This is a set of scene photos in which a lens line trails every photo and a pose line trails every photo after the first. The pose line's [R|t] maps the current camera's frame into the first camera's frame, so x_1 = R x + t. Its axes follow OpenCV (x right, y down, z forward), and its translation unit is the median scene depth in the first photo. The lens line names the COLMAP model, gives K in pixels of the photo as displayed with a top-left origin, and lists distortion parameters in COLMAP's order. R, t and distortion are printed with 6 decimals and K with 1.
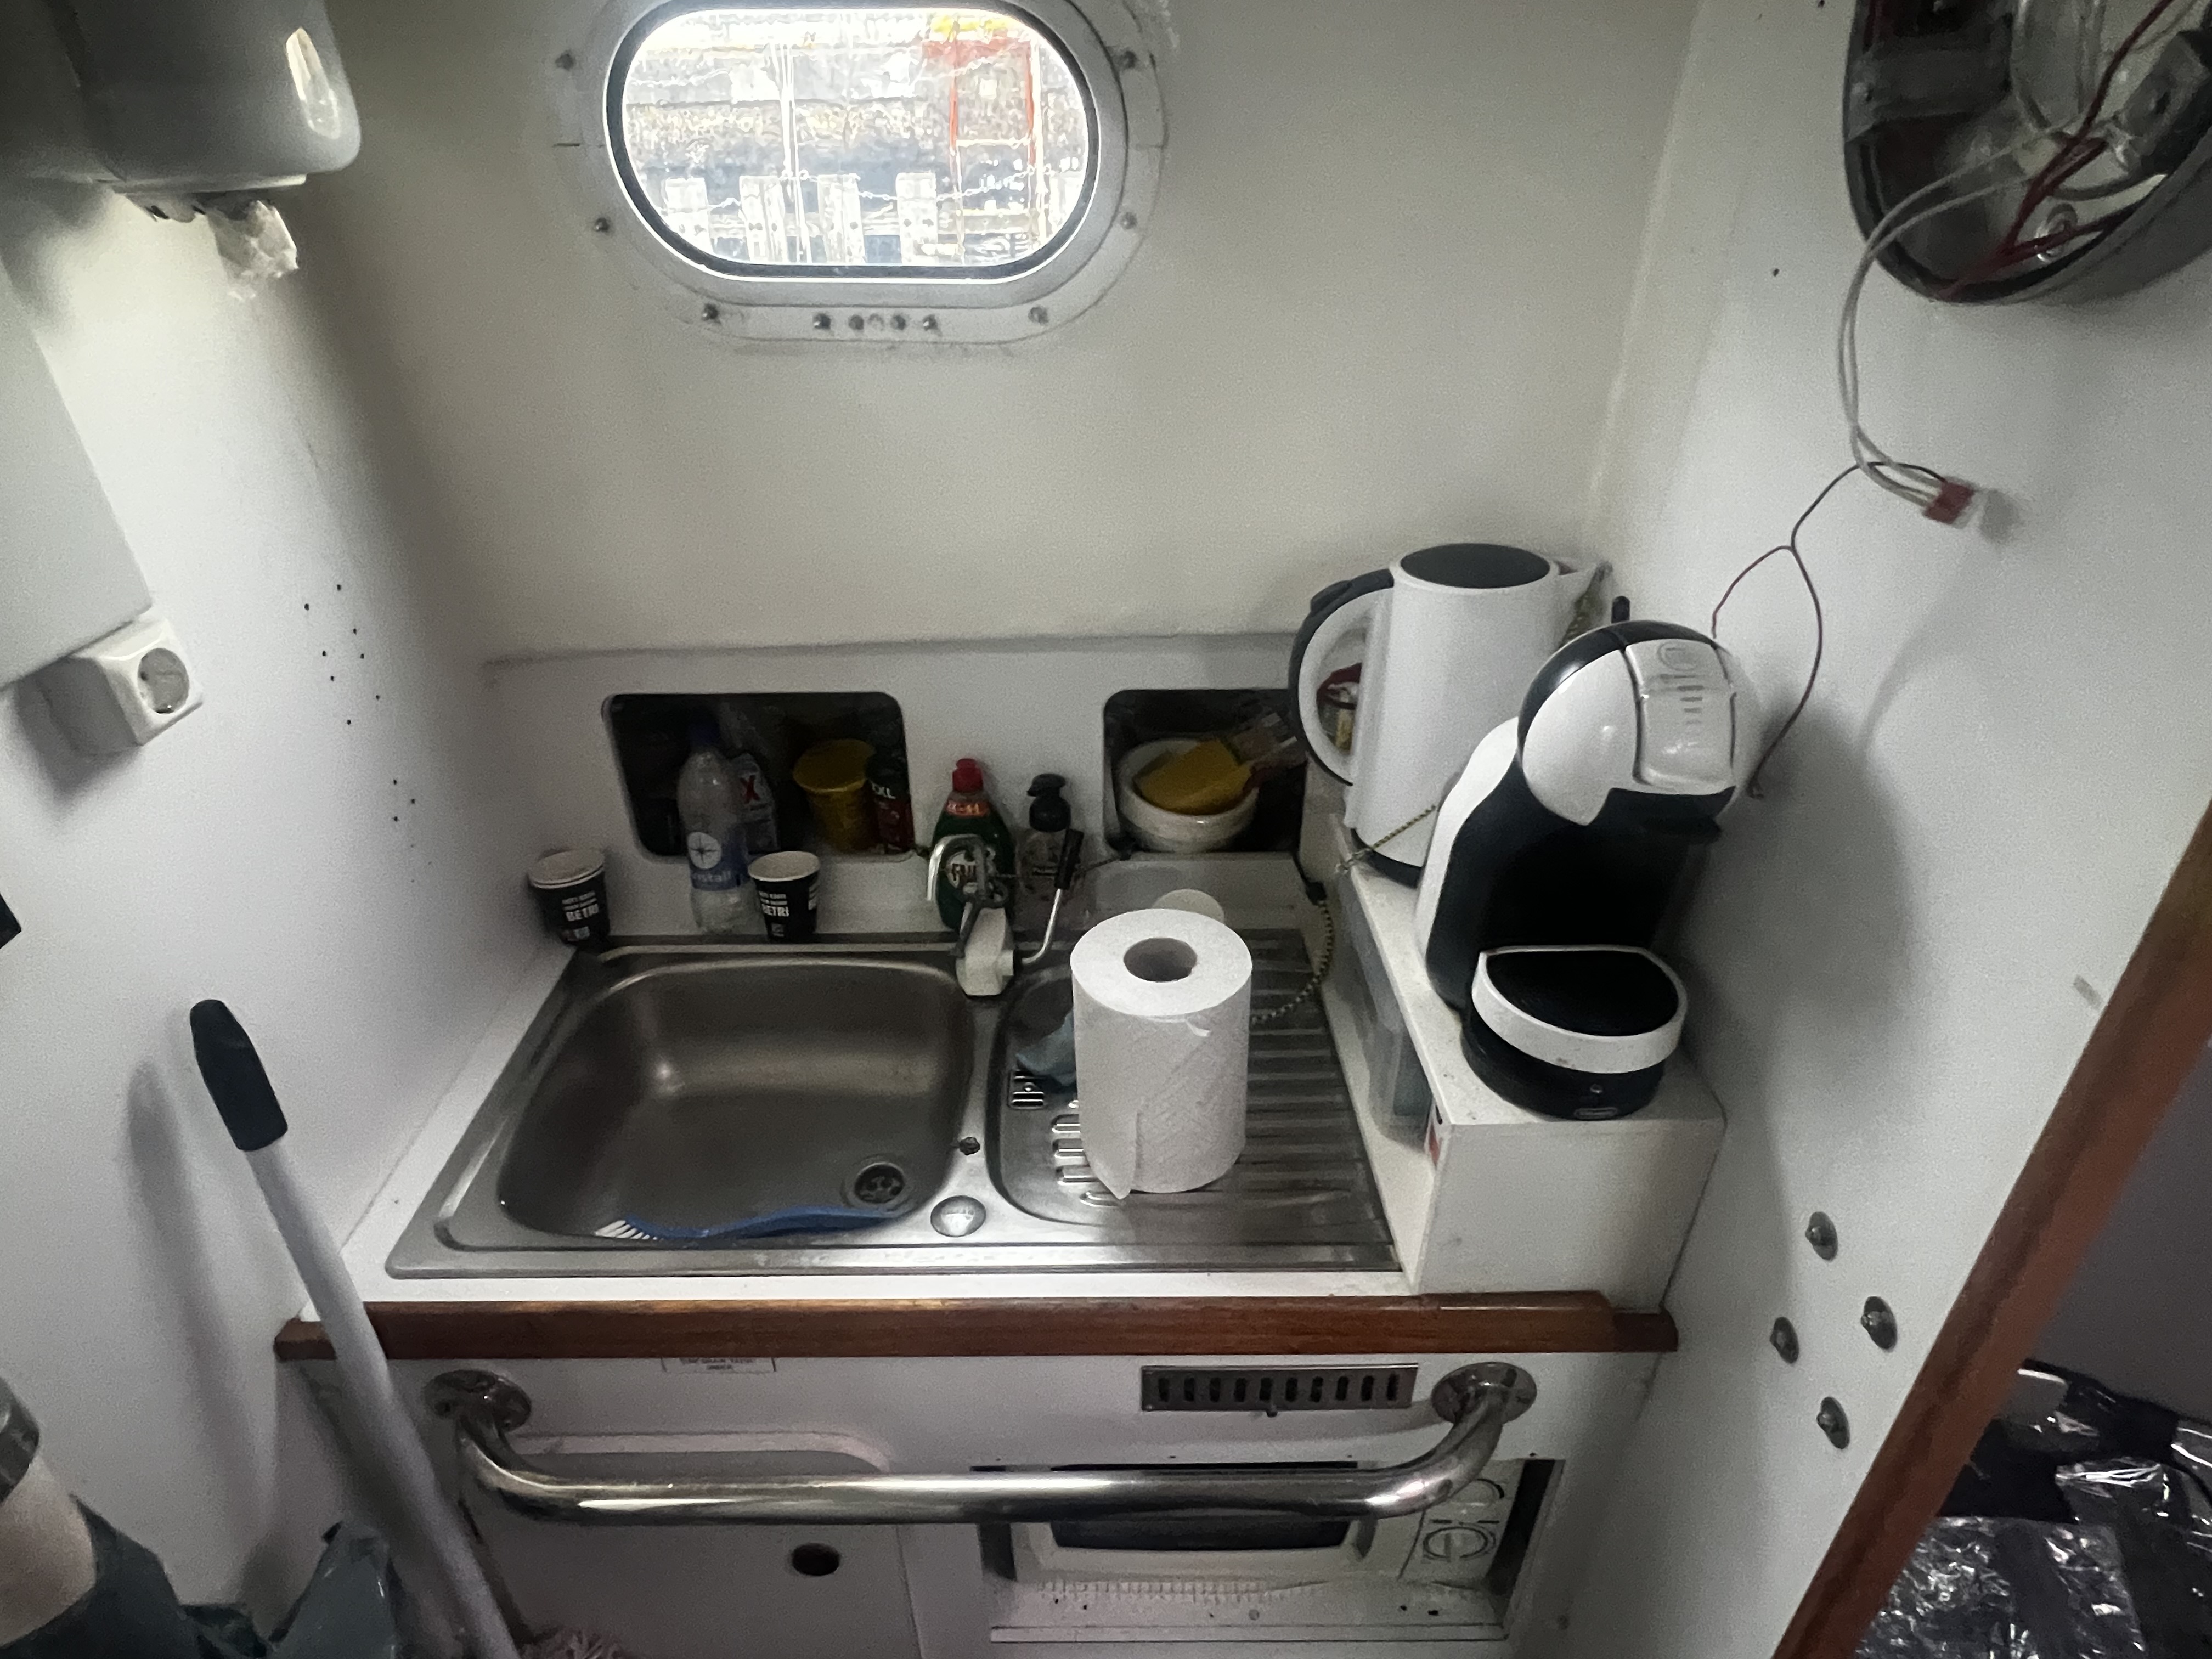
lens RADIAL K [[1205.7, 0, 1100.8], [0, 1205.7, 838.3], [0, 0, 1]] dist [-0.005743, -0.001548]
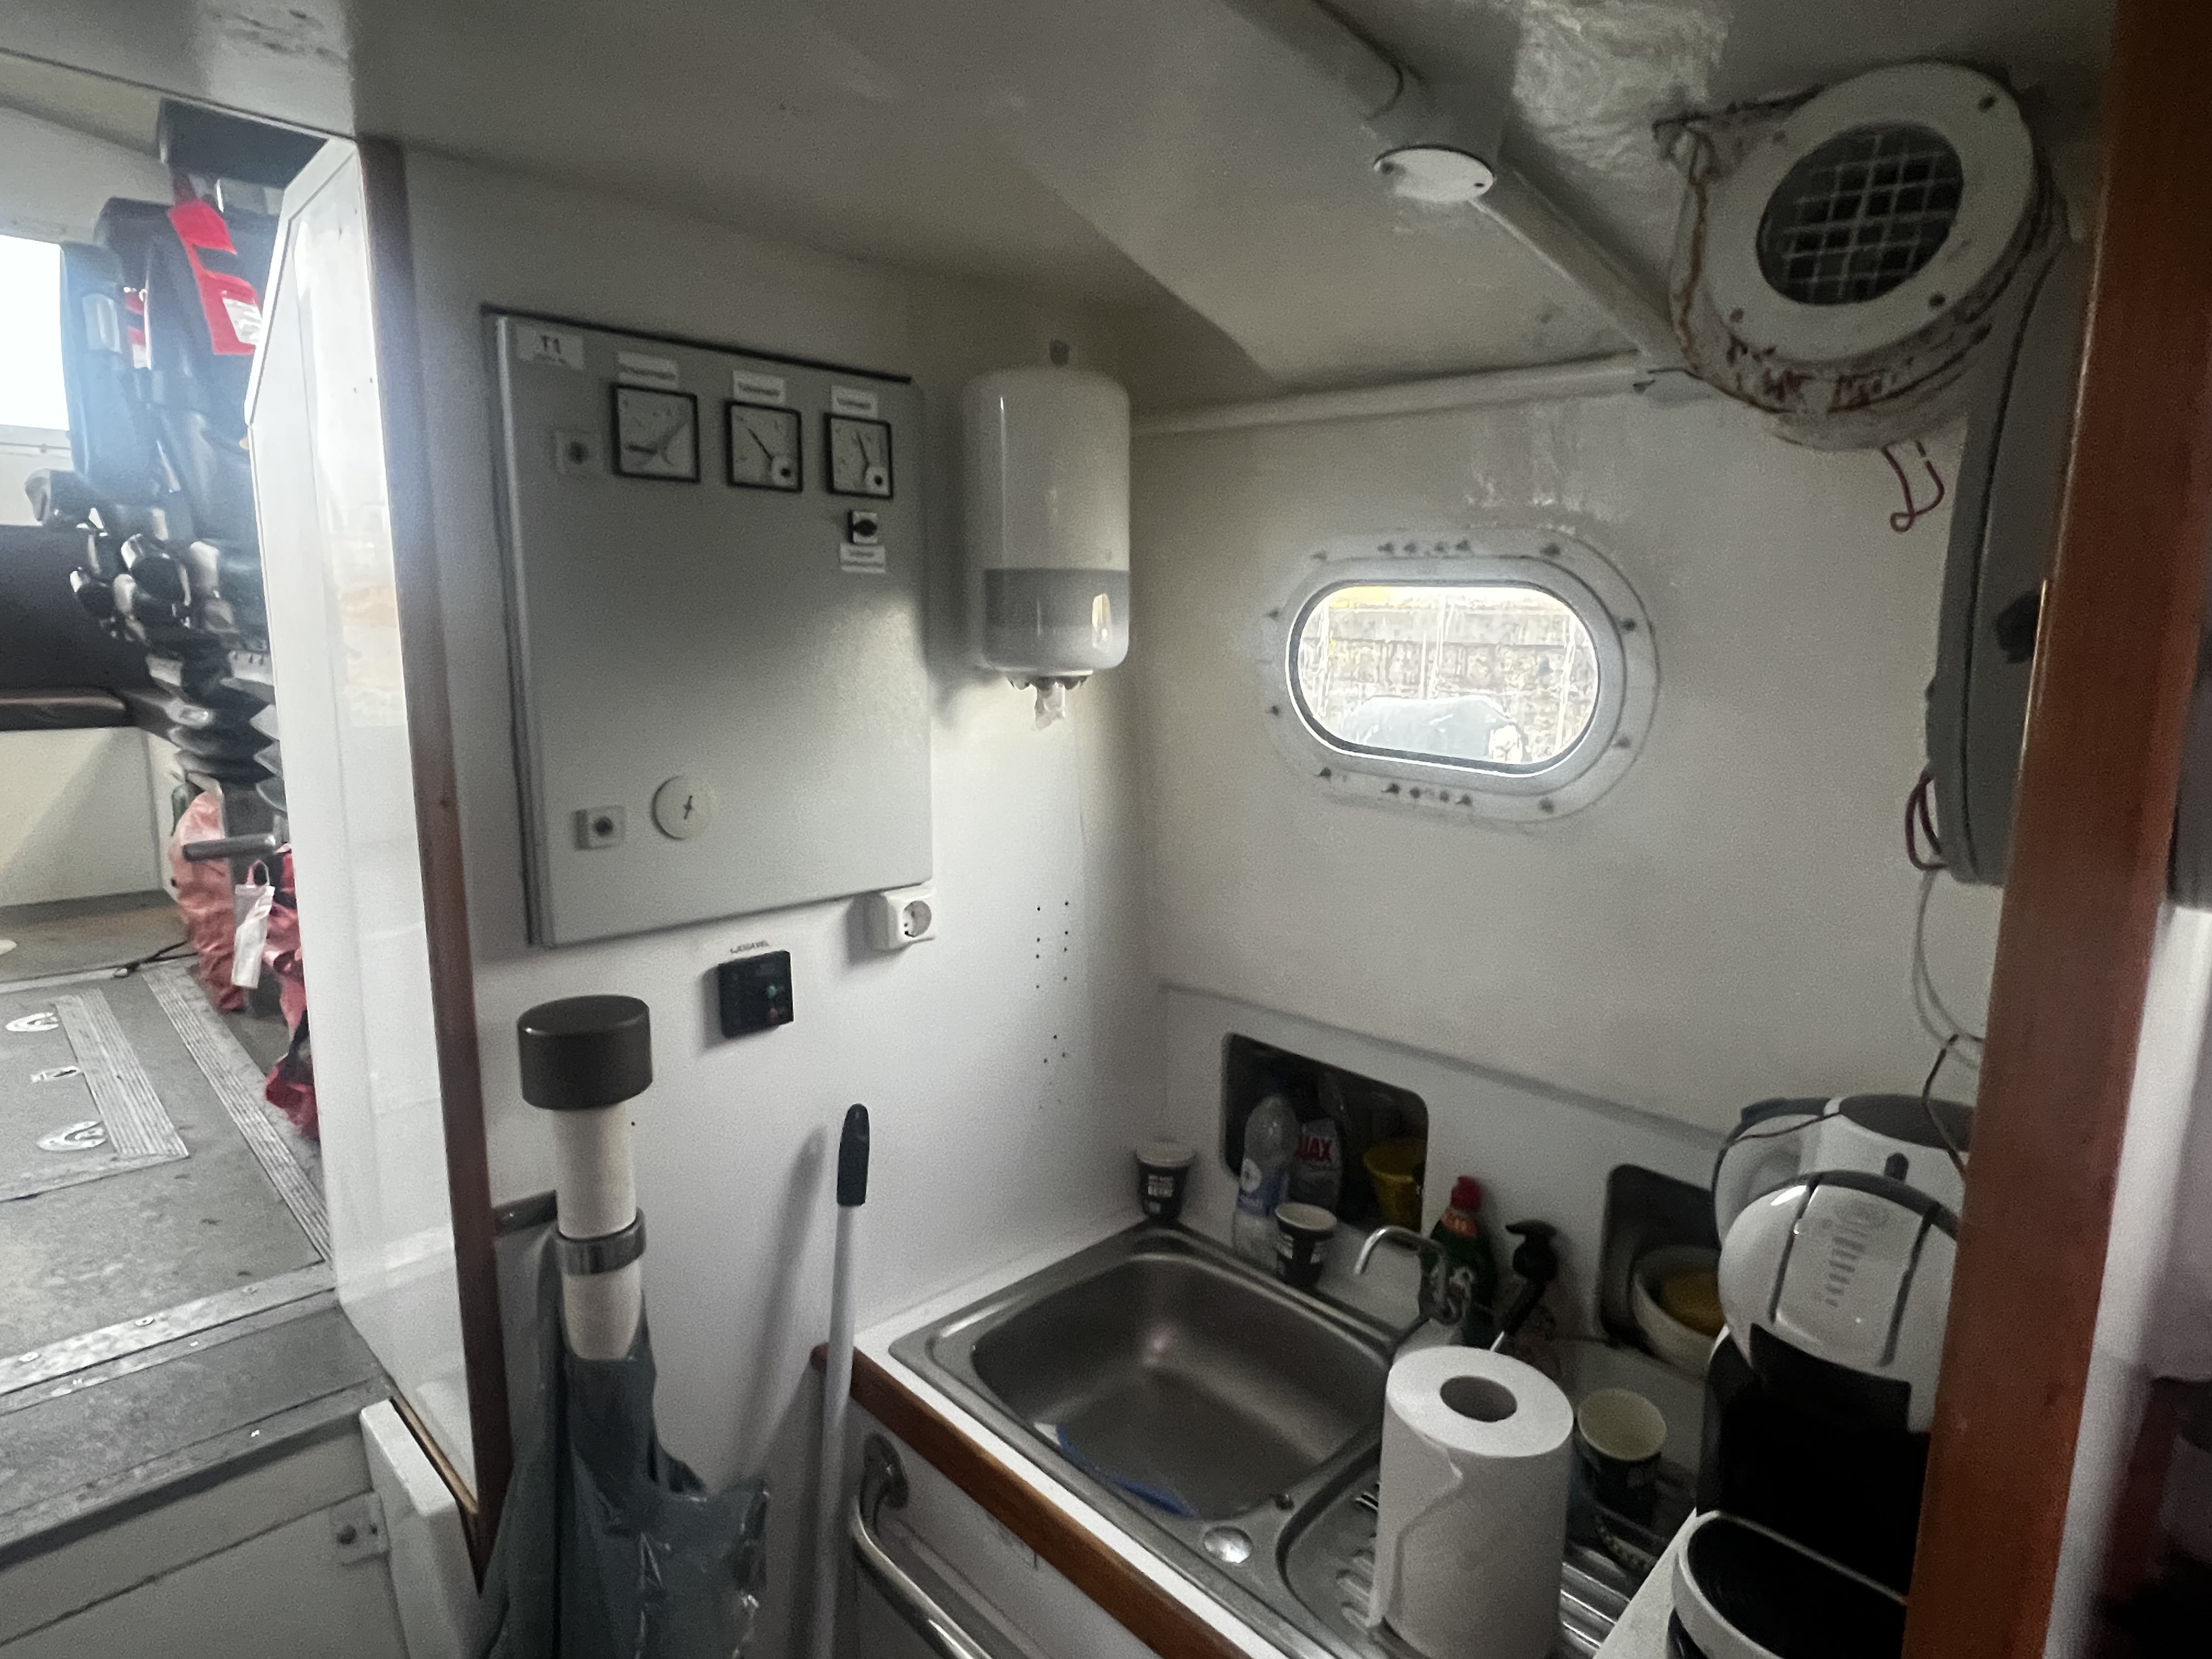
lens RADIAL K [[1205.7, 0, 1100.8], [0, 1205.7, 838.3], [0, 0, 1]] dist [-0.005743, -0.001548]
pose [[0.699184, 0.152507, -0.698487, 0.441105], [-0.392041, 0.898784, -0.196192, 0.001765], [0.597868, 0.411009, 0.688204, -0.067556]]
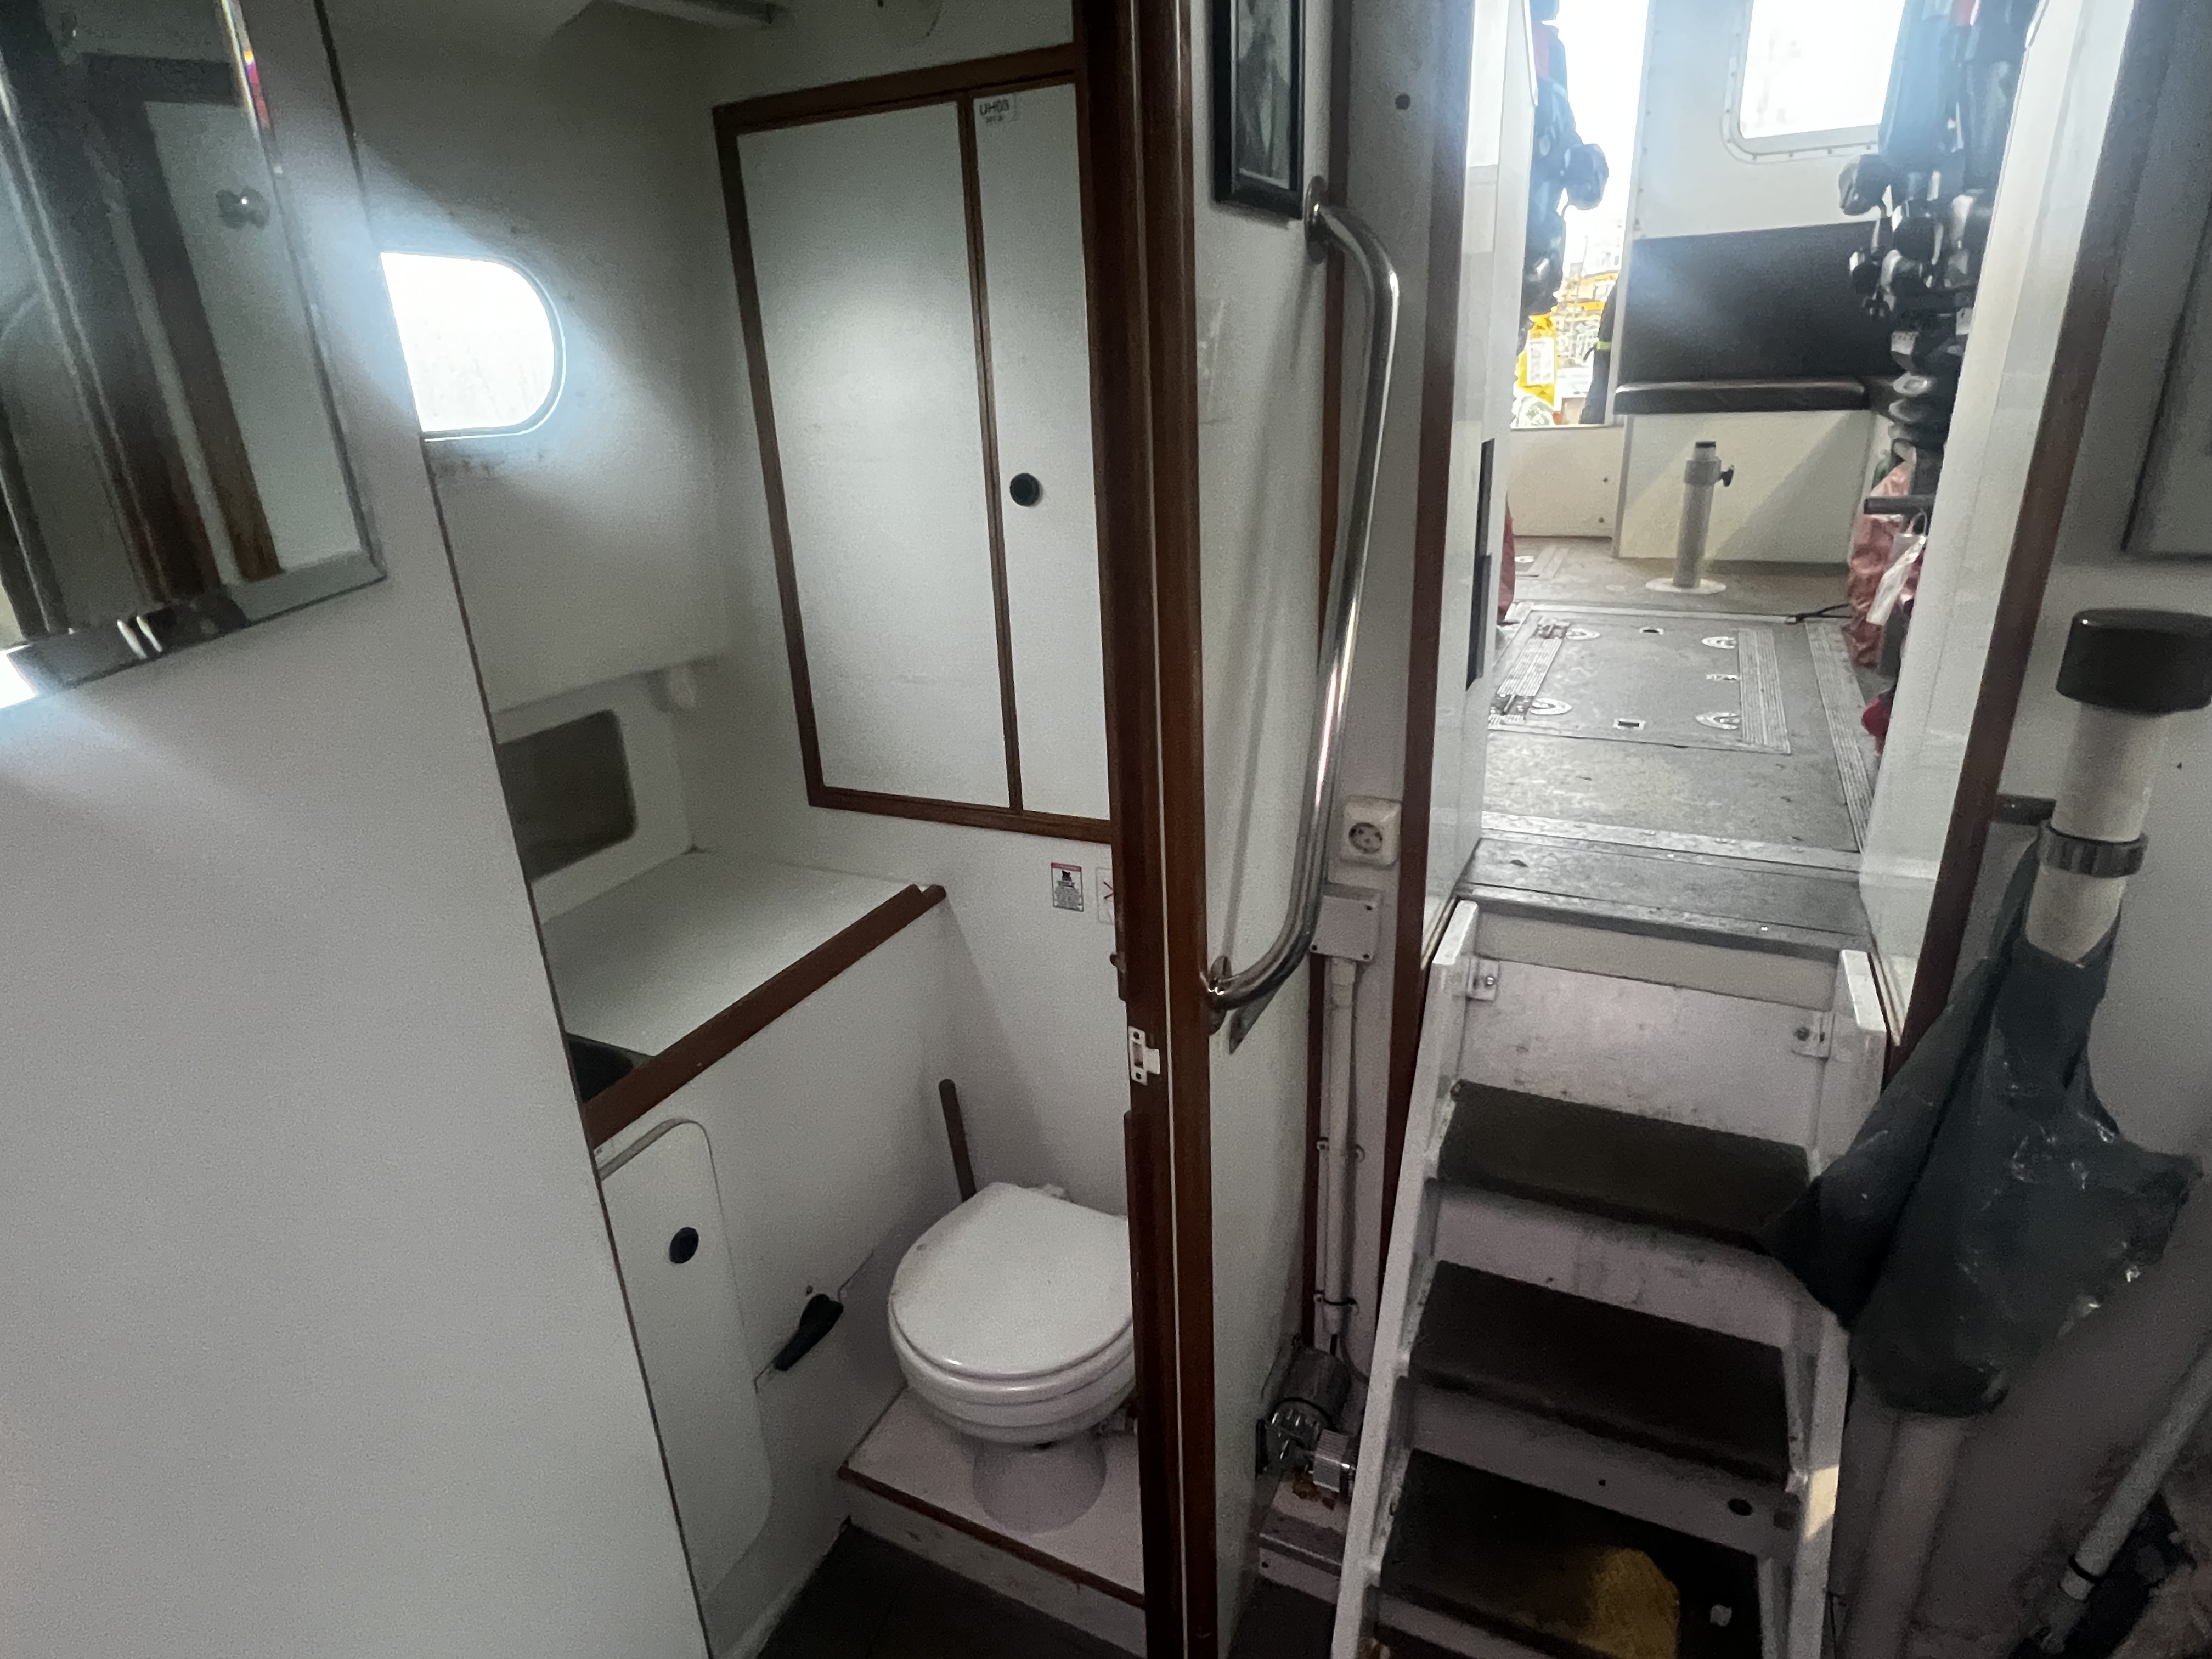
lens RADIAL K [[1208.2, 0, 1106.0], [0, 1208.2, 829.5], [0, 0, 1]] dist [0.000777, -0.000250]
pose [[-0.433027, 0.358152, -0.827173, 0.723901], [-0.425179, 0.728009, 0.537797, 0.057876], [0.794802, 0.584577, -0.162969, -0.003005]]
